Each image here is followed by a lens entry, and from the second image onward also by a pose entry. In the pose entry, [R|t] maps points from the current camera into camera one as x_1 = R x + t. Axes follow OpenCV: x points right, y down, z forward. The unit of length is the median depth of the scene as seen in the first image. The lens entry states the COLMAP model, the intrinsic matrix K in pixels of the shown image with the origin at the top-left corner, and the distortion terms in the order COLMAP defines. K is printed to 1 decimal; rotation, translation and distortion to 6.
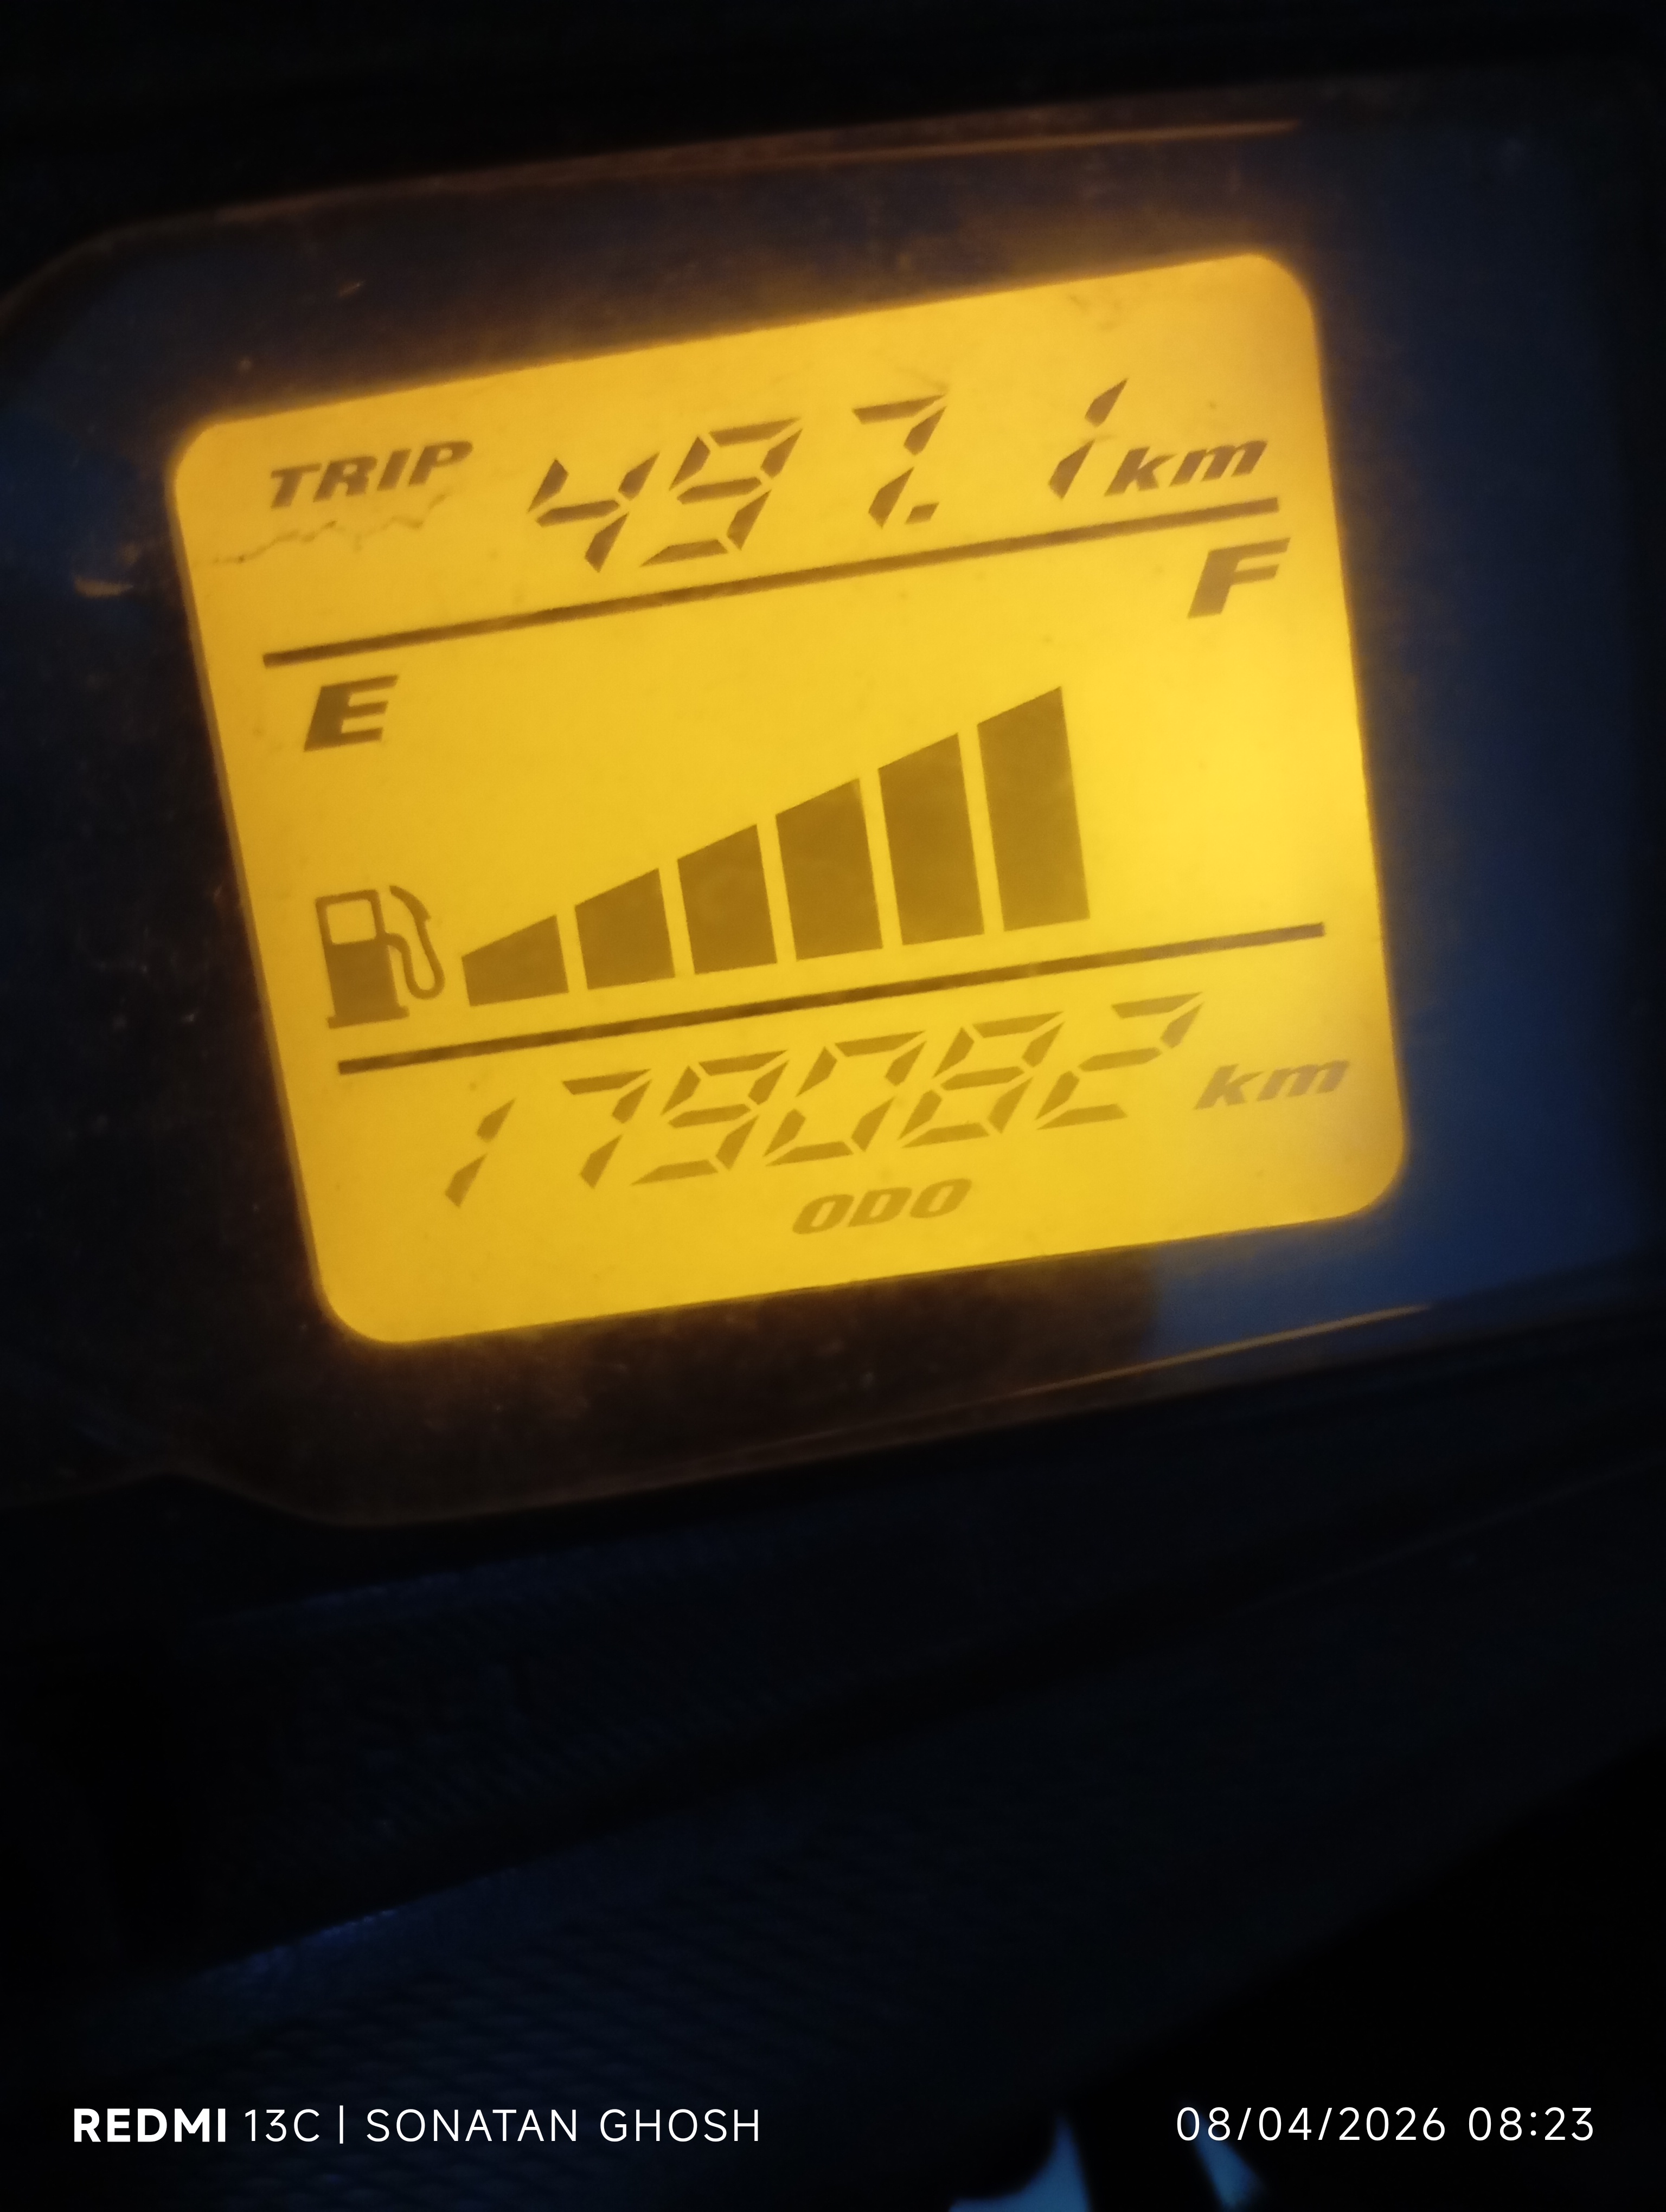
lens RADIAL K [[1911.9, 0, 850.1], [0, 1911.9, 1093.7], [0, 0, 1]] dist [0.027309, -0.098289]
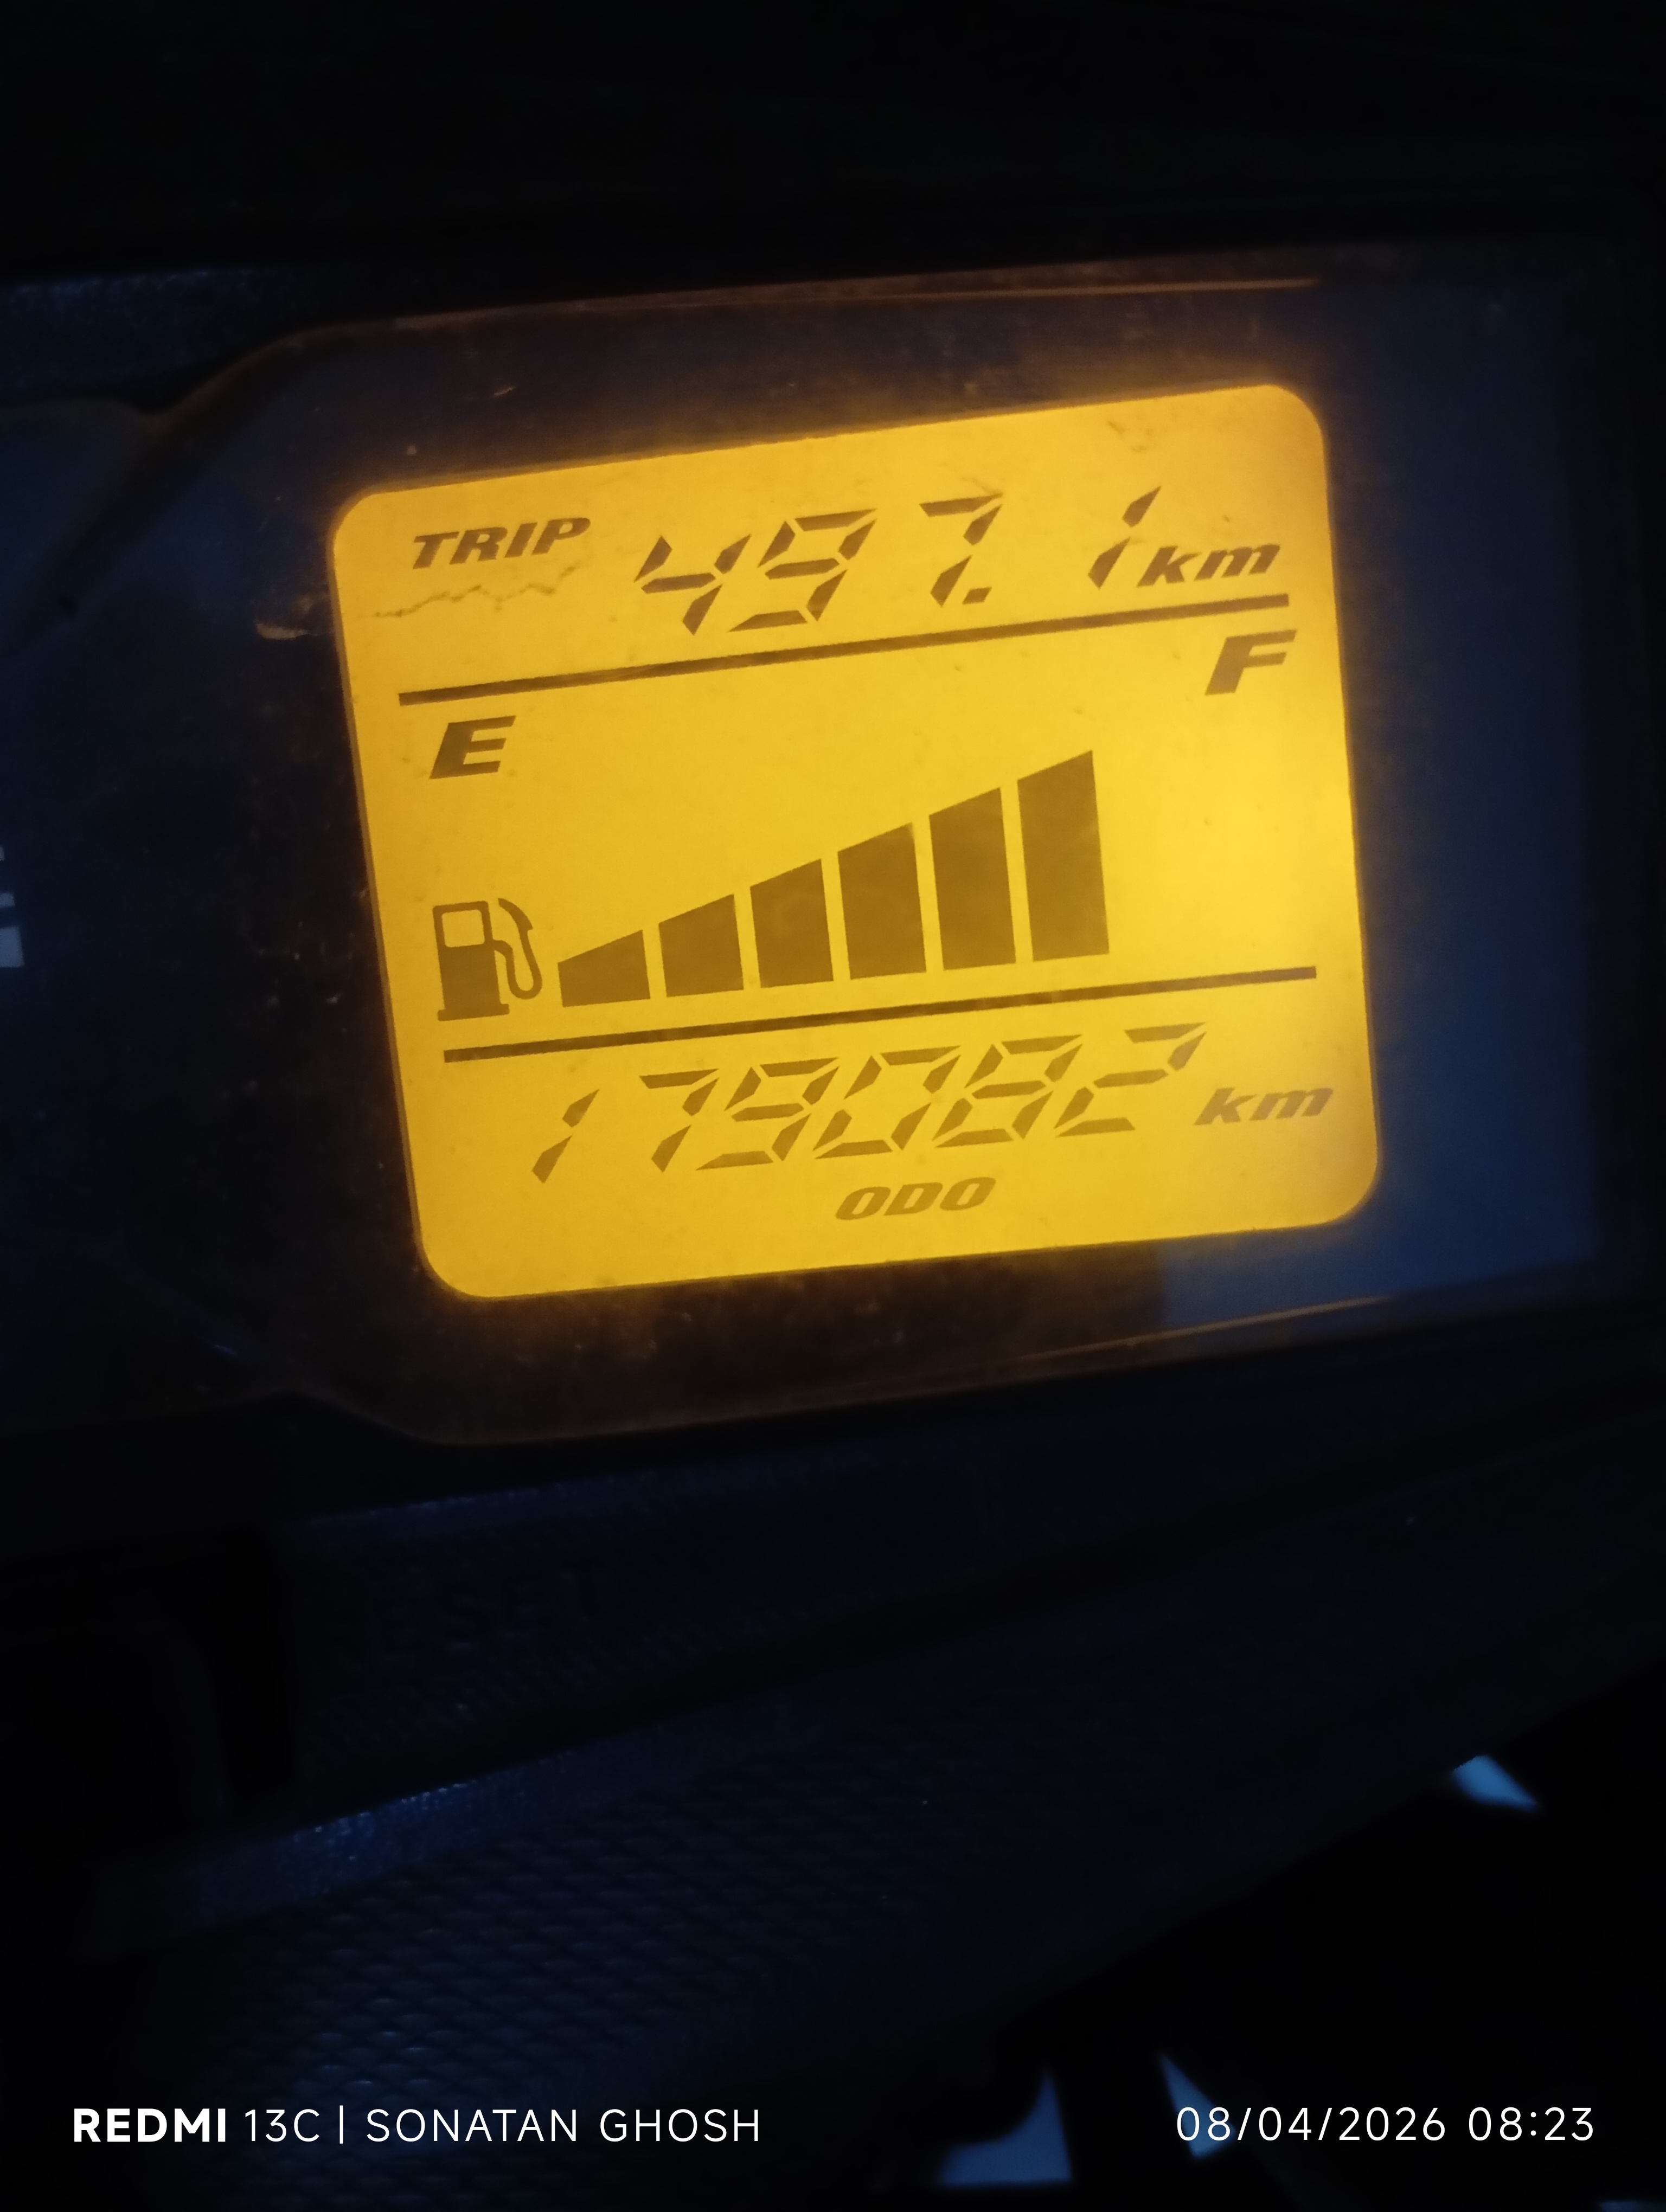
lens RADIAL K [[1911.9, 0, 848.0], [0, 1911.9, 1101.1], [0, 0, 1]] dist [0.027309, -0.098289]
pose [[0.998872, 0.044620, -0.016255, -0.007743], [-0.045030, 0.998653, -0.025778, 0.032998], [0.015083, 0.026481, 0.999536, -0.141169]]
